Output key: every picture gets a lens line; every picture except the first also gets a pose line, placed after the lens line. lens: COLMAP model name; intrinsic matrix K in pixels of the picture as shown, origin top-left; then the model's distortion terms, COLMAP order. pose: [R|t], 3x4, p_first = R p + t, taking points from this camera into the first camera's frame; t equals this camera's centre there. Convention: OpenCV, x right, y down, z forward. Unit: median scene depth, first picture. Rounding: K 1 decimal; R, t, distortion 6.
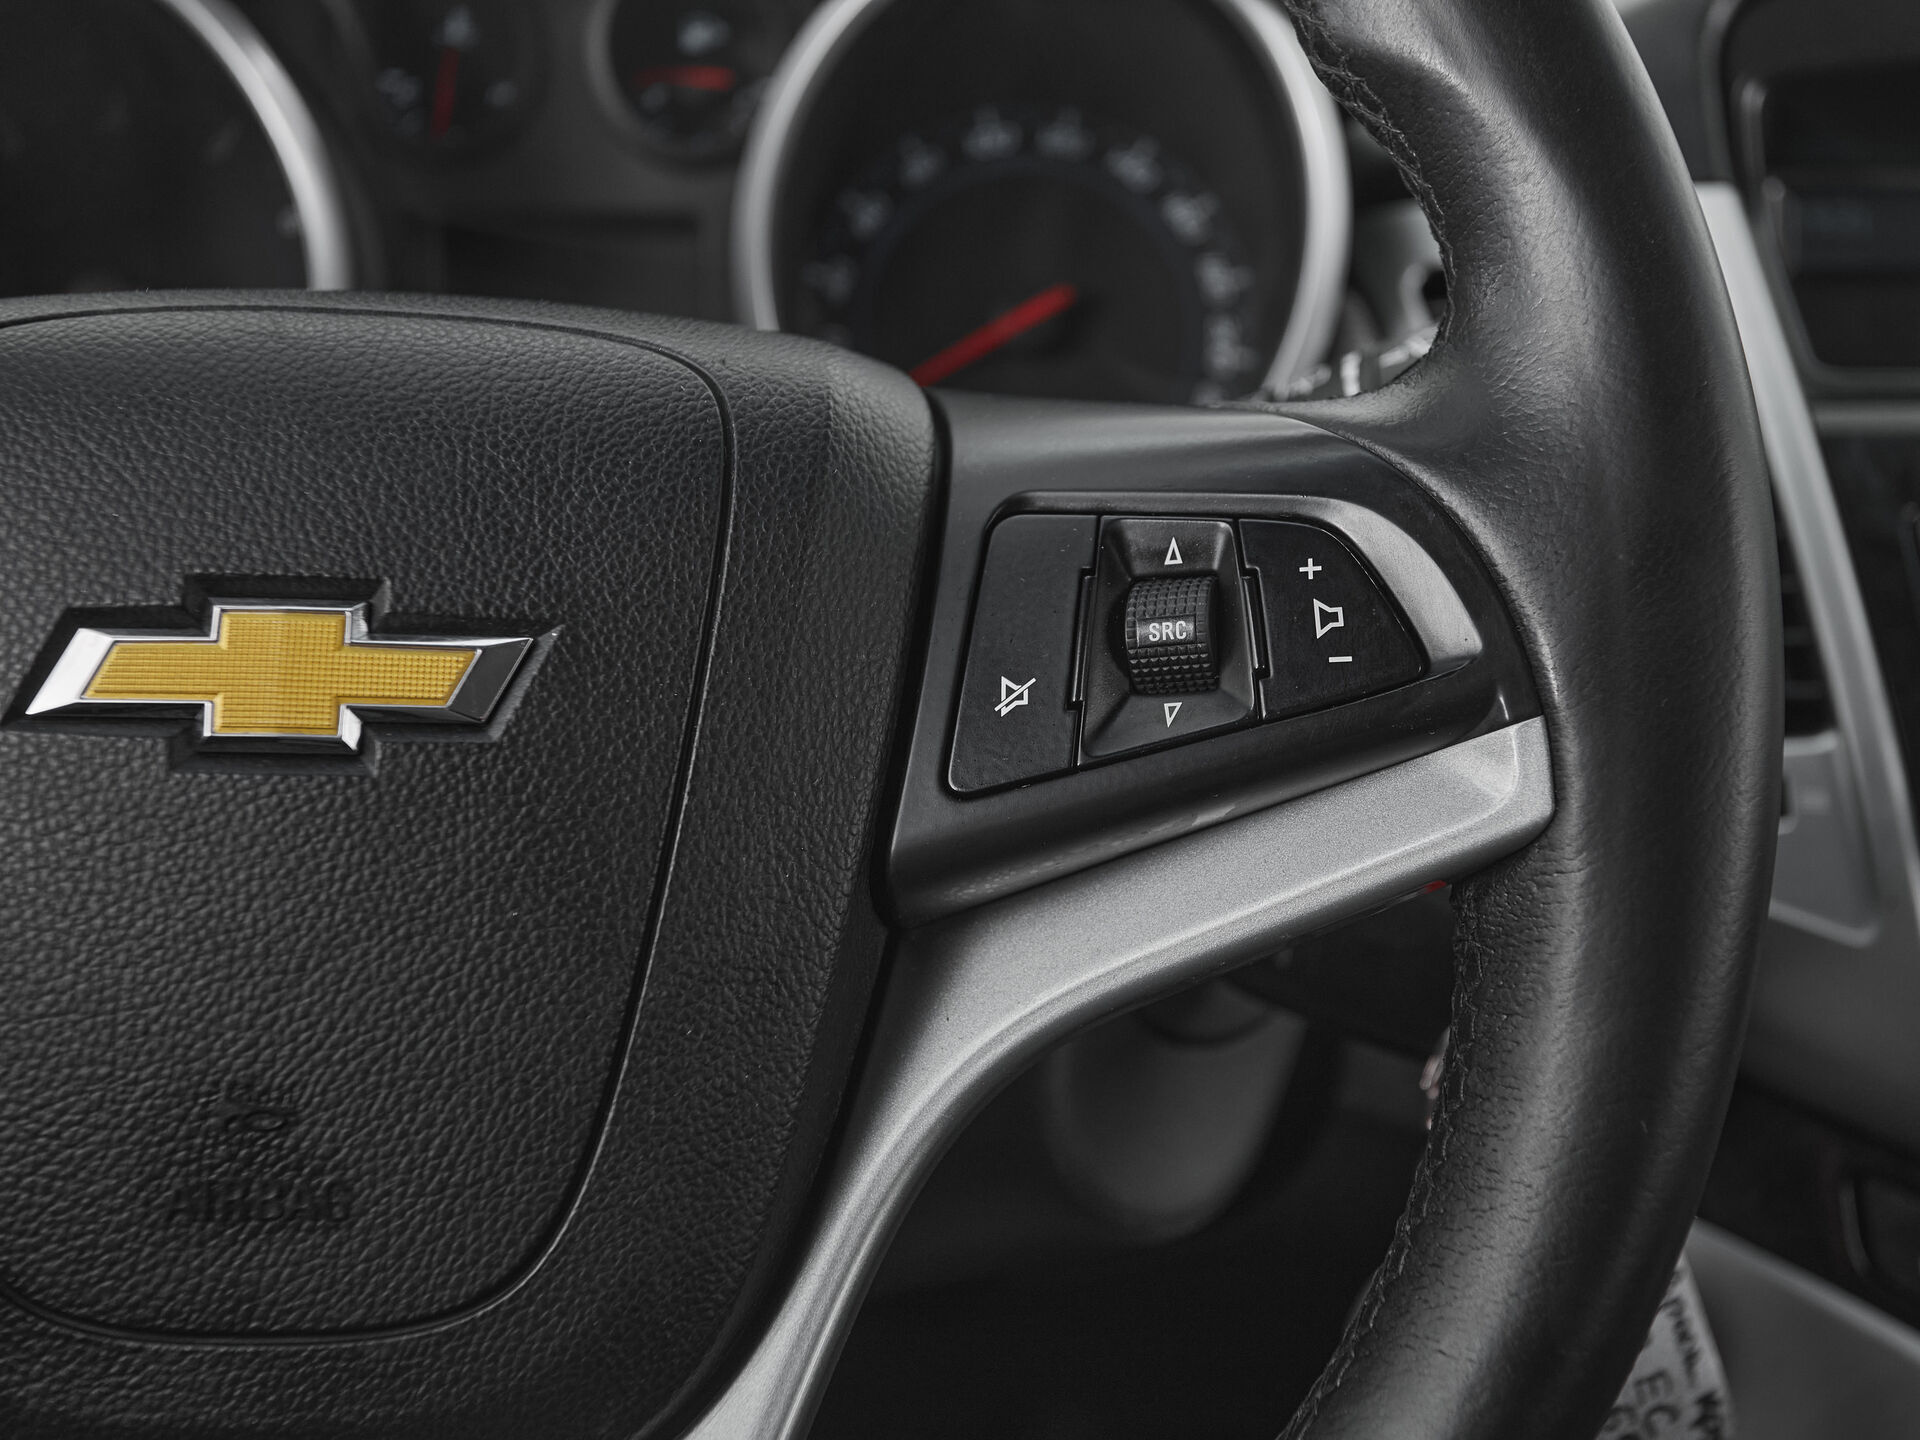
lens RADIAL K [[2361.4, 0, 1089.8], [0, 2361.4, 731.5], [0, 0, 1]] dist [-0.001257, 0.109285]
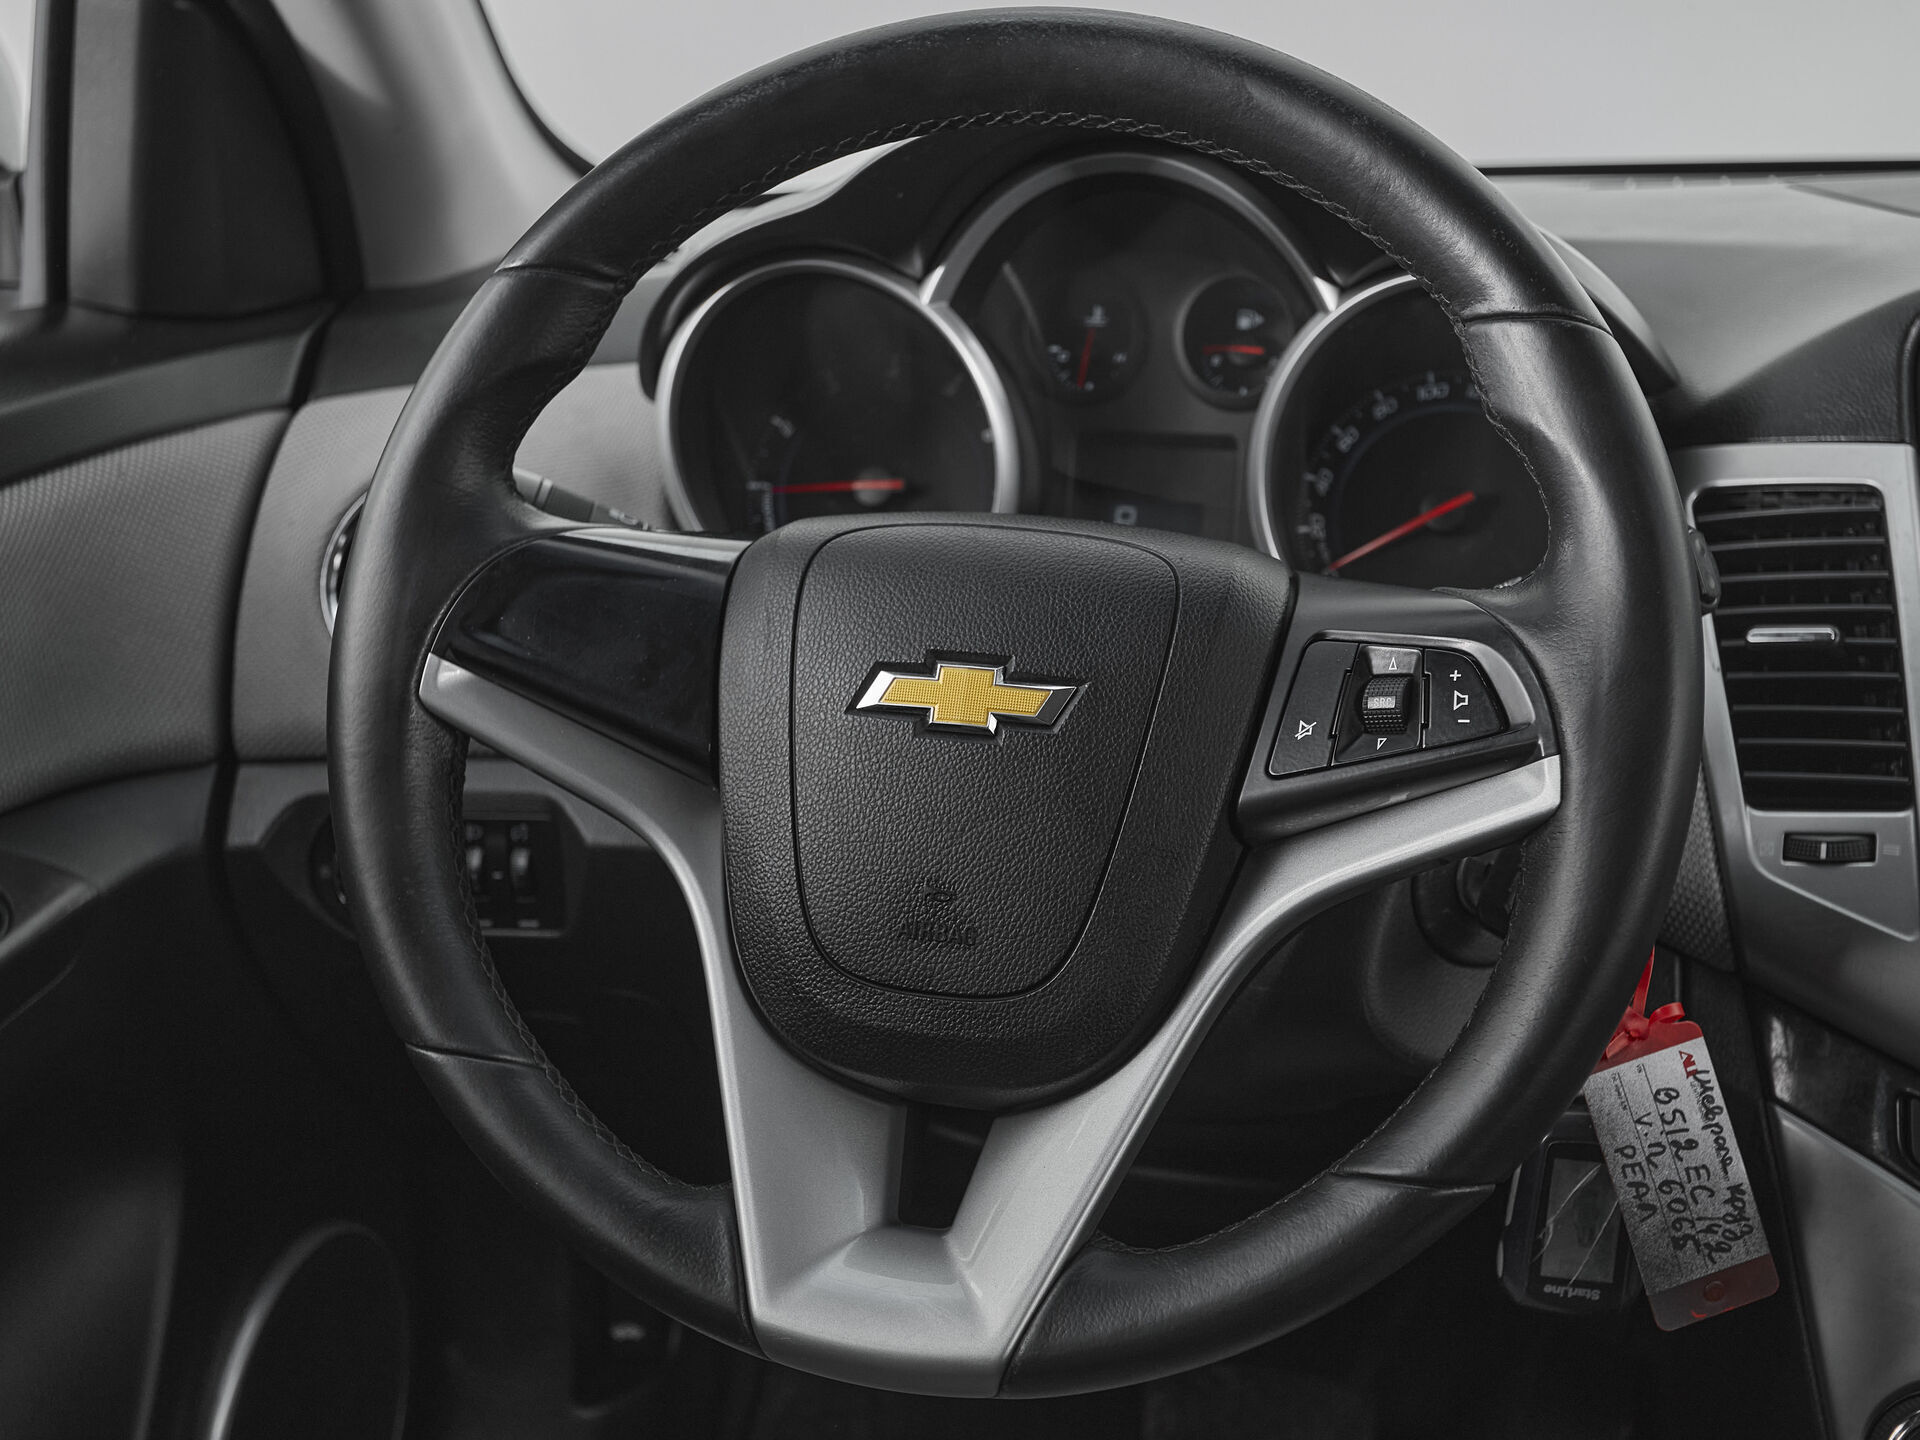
lens RADIAL K [[2576.1, 0, 955.6], [0, 2576.1, 795.7], [0, 0, 1]] dist [0.035178, 0.026537]
pose [[0.944667, 0.070225, -0.320425, 0.409722], [-0.077365, 0.996957, -0.009589, 0.088116], [0.318776, 0.033848, 0.947225, -1.224642]]
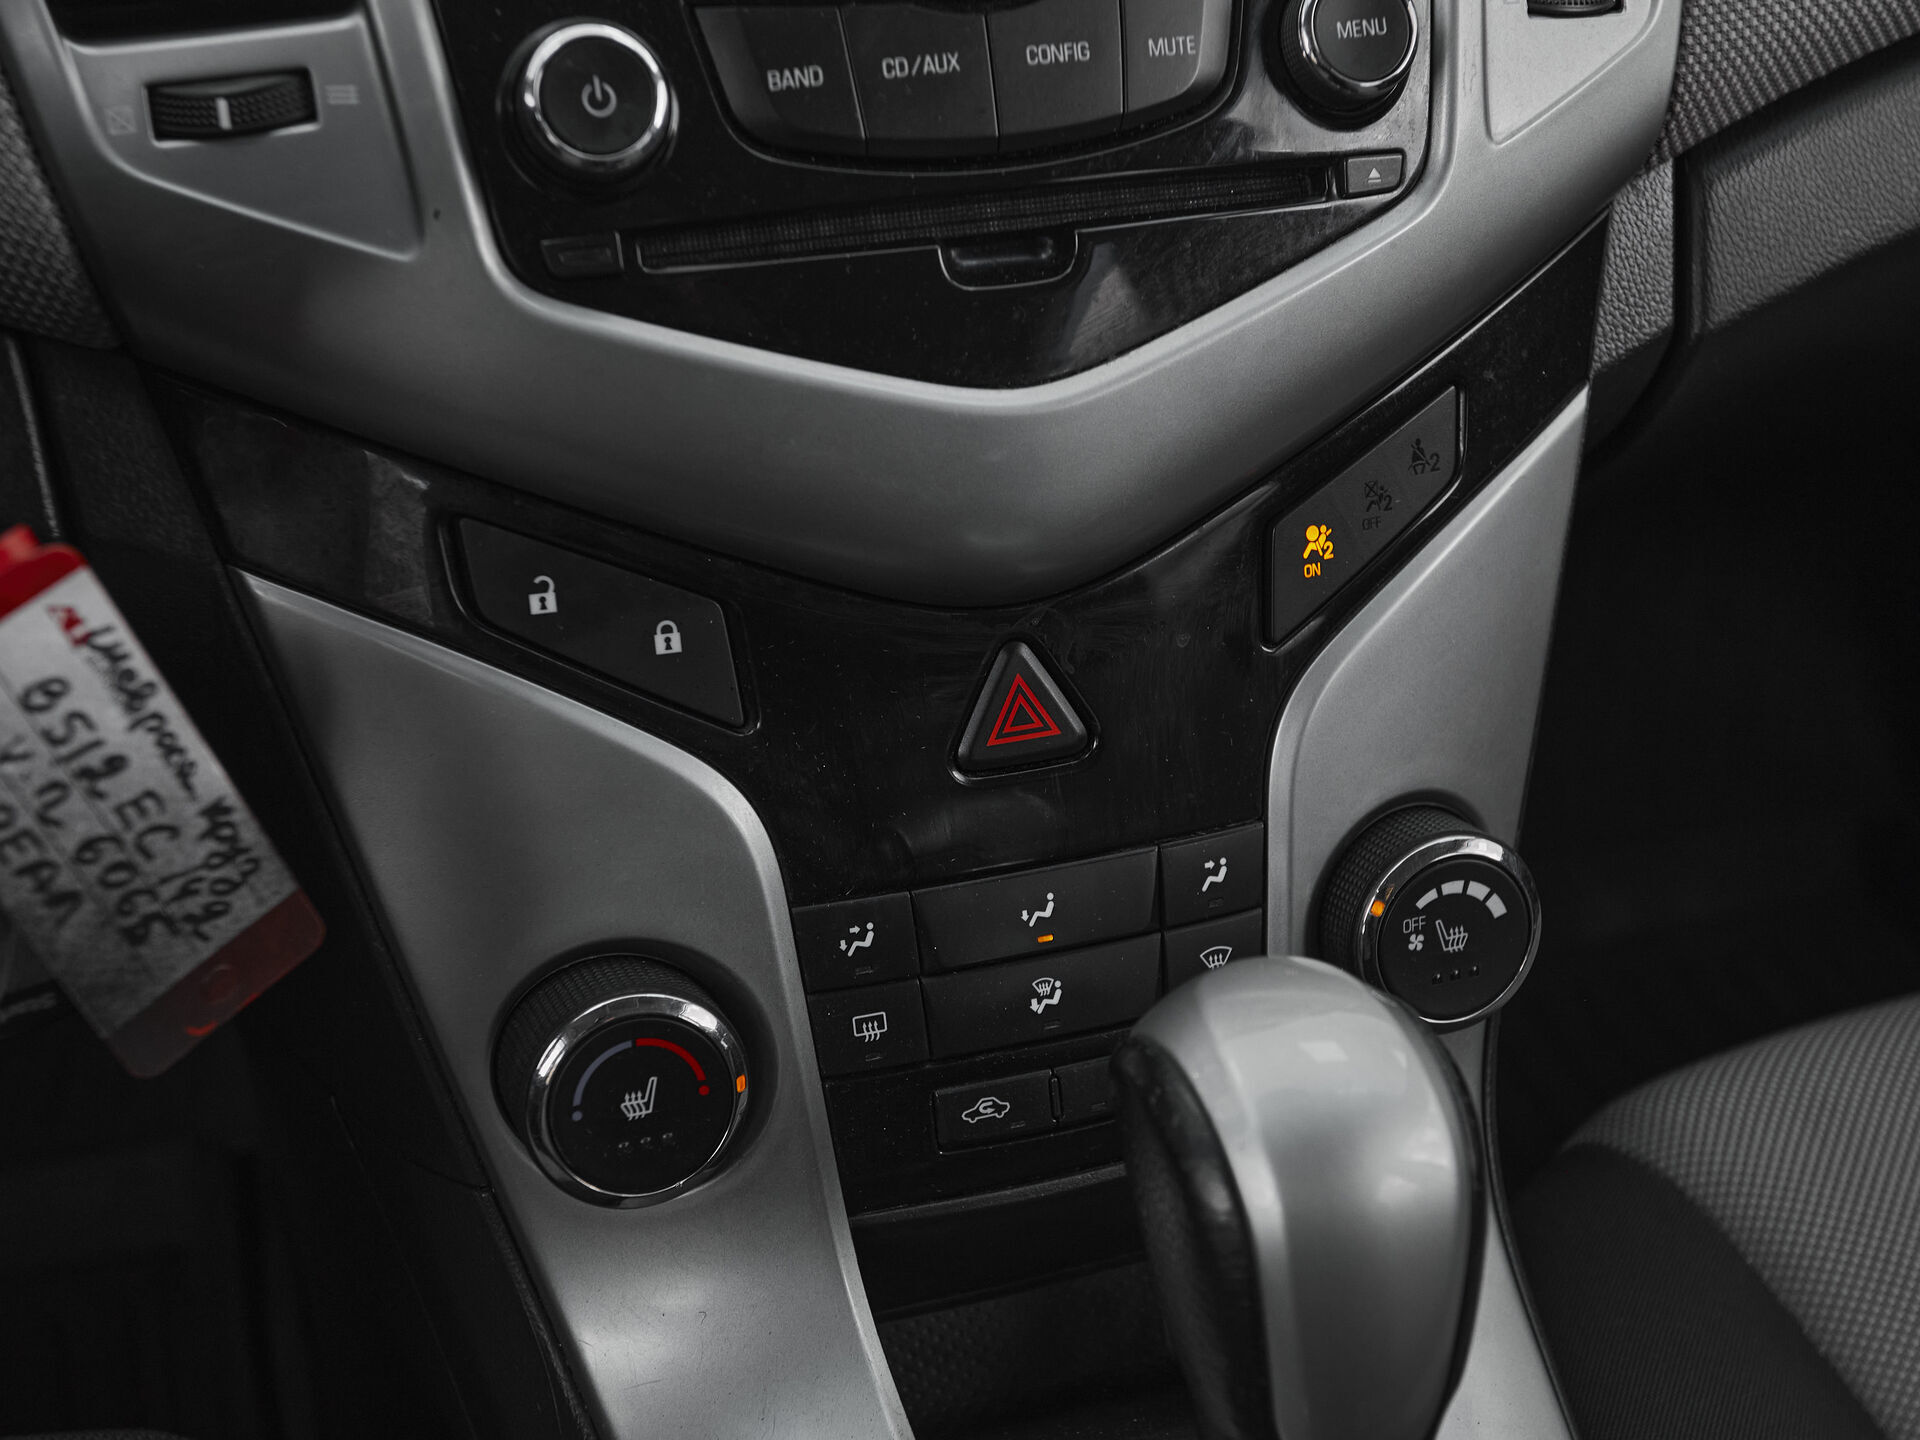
lens RADIAL K [[2576.1, 0, 955.6], [0, 2576.1, 795.7], [0, 0, 1]] dist [0.035178, 0.026537]
pose [[0.965266, -0.141526, 0.219619, 0.426585], [0.052261, 0.928181, 0.368442, -0.102088], [-0.255990, -0.344167, 0.903337, 0.032063]]
